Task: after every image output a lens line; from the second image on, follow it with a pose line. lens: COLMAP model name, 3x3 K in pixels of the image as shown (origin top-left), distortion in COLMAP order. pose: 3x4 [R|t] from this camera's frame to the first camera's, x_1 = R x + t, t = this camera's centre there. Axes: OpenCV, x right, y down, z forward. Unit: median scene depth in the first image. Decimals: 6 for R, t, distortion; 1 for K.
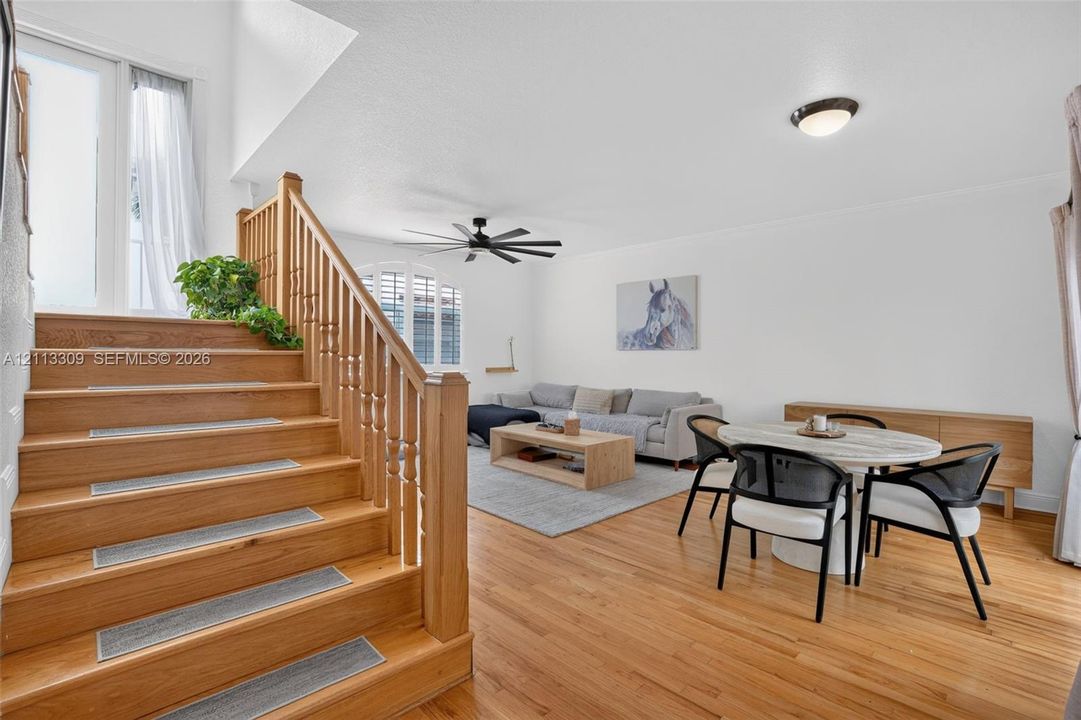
lens RADIAL K [[513.5, 0, 555.3], [0, 513.5, 356.9], [0, 0, 1]] dist [0.013520, 0.000175]
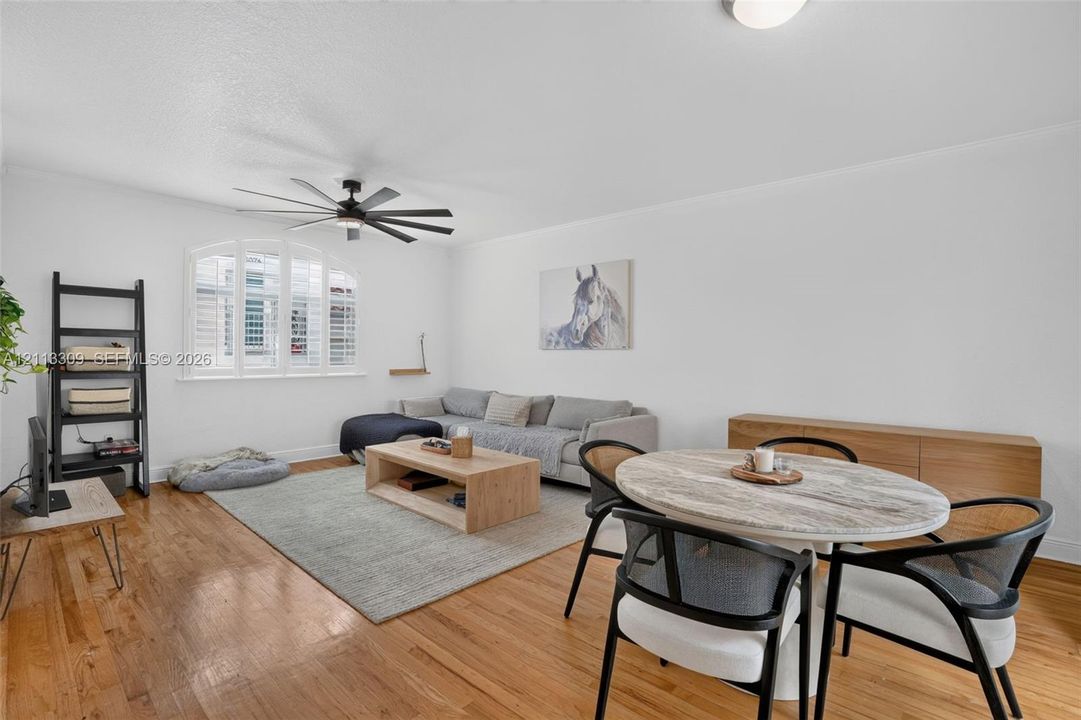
lens RADIAL K [[511.4, 0, 541.8], [0, 511.4, 356.1], [0, 0, 1]] dist [-0.000182, 0.000063]
pose [[0.999223, 0.005329, 0.039064, 0.115441], [-0.005249, 0.999984, -0.002173, -0.000410], [-0.039075, 0.001966, 0.999234, 0.203117]]
